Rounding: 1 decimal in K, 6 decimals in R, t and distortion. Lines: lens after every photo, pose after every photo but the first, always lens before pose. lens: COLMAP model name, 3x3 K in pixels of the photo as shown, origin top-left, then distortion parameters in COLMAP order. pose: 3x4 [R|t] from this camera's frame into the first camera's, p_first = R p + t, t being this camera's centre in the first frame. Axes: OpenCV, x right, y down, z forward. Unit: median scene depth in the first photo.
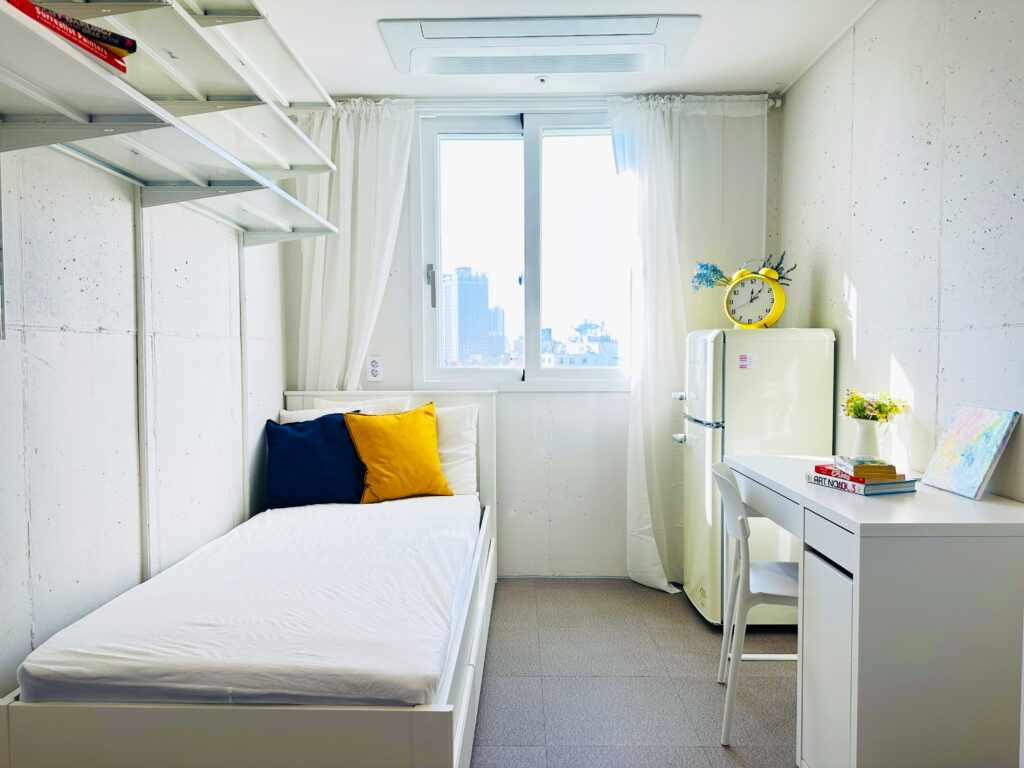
lens RADIAL K [[722.9, 0, 504.3], [0, 722.9, 388.0], [0, 0, 1]] dist [0.059442, -0.066861]
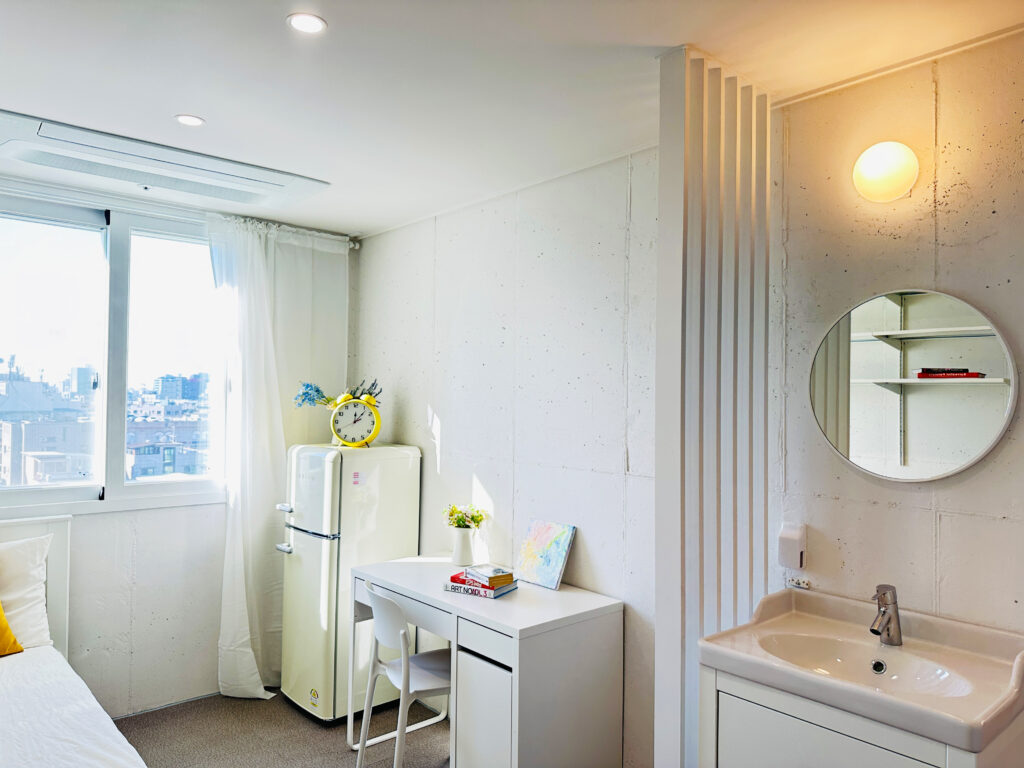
lens RADIAL K [[722.9, 0, 501.0], [0, 722.9, 383.1], [0, 0, 1]] dist [0.059442, -0.066861]
pose [[0.738967, 0.022684, 0.673360, -0.242557], [0.018271, 0.998391, -0.053685, -0.105870], [-0.673494, 0.051975, 0.737363, -0.006183]]
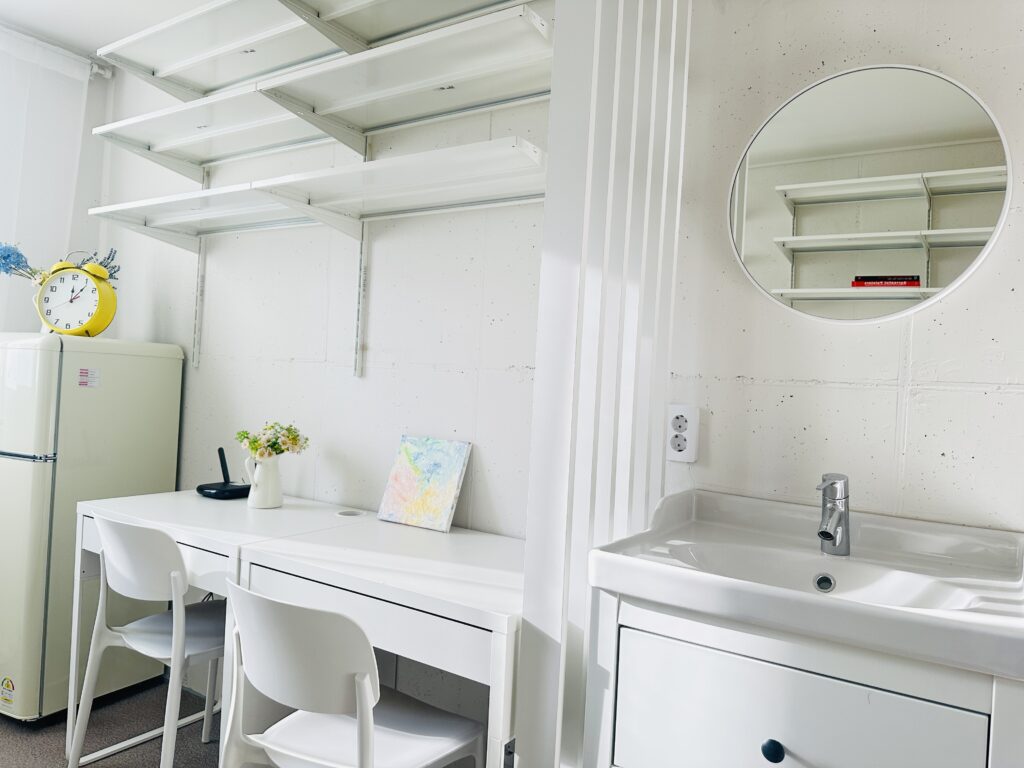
lens RADIAL K [[722.9, 0, 514.6], [0, 722.9, 381.2], [0, 0, 1]] dist [0.059442, -0.066861]
pose [[0.534901, 0.035038, 0.844188, -0.083578], [-0.018646, 0.999386, -0.029666, -0.014943], [-0.844709, 0.000128, 0.535226, 0.143829]]
